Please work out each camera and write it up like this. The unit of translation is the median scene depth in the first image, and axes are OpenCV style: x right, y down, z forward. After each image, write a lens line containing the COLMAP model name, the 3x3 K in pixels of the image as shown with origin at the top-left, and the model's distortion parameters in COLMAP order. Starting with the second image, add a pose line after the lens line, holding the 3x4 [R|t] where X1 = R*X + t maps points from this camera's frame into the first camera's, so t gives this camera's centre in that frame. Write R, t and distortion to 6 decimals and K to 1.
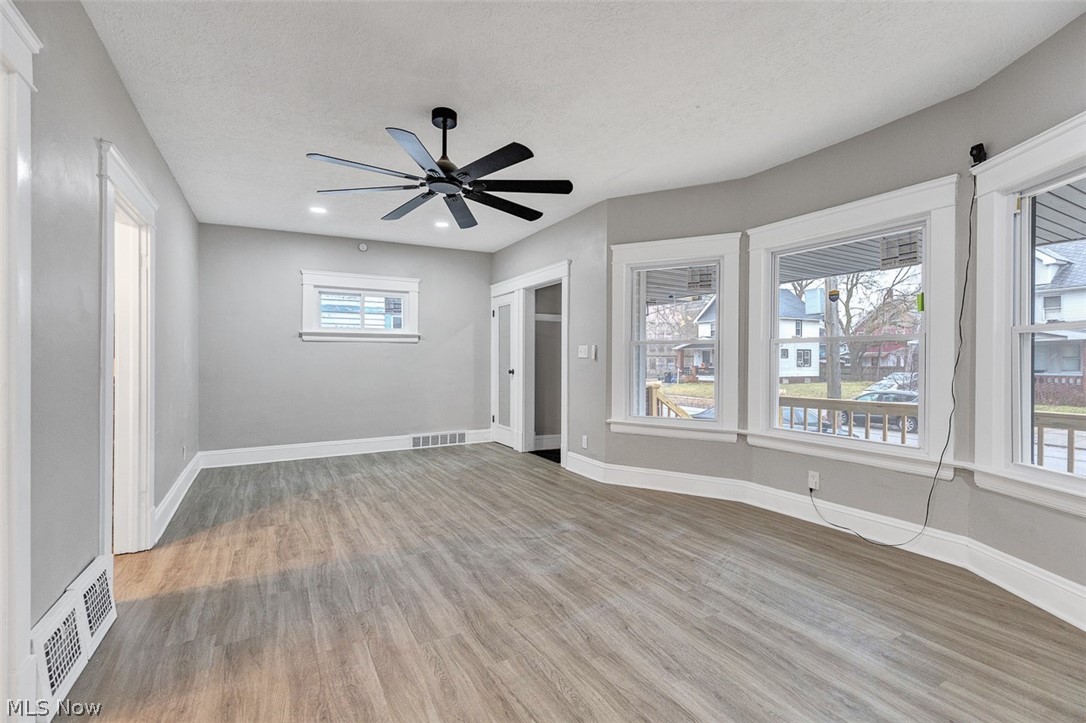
lens RADIAL K [[496.2, 0, 537.9], [0, 496.2, 363.4], [0, 0, 1]] dist [0.012473, -0.002987]
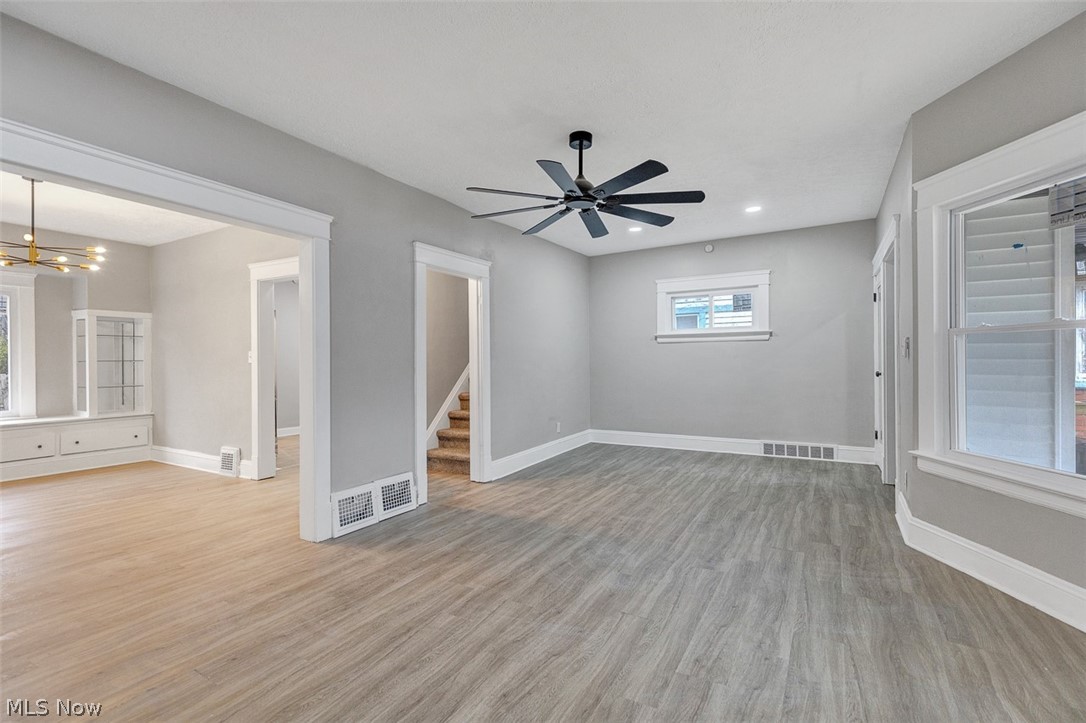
lens RADIAL K [[496.2, 0, 535.4], [0, 496.2, 360.7], [0, 0, 1]] dist [0.012473, -0.002987]
pose [[0.516861, -0.001051, -0.856069, 0.598558], [0.003625, 0.999993, 0.000962, -0.011298], [0.856062, -0.003601, 0.516861, 0.308297]]
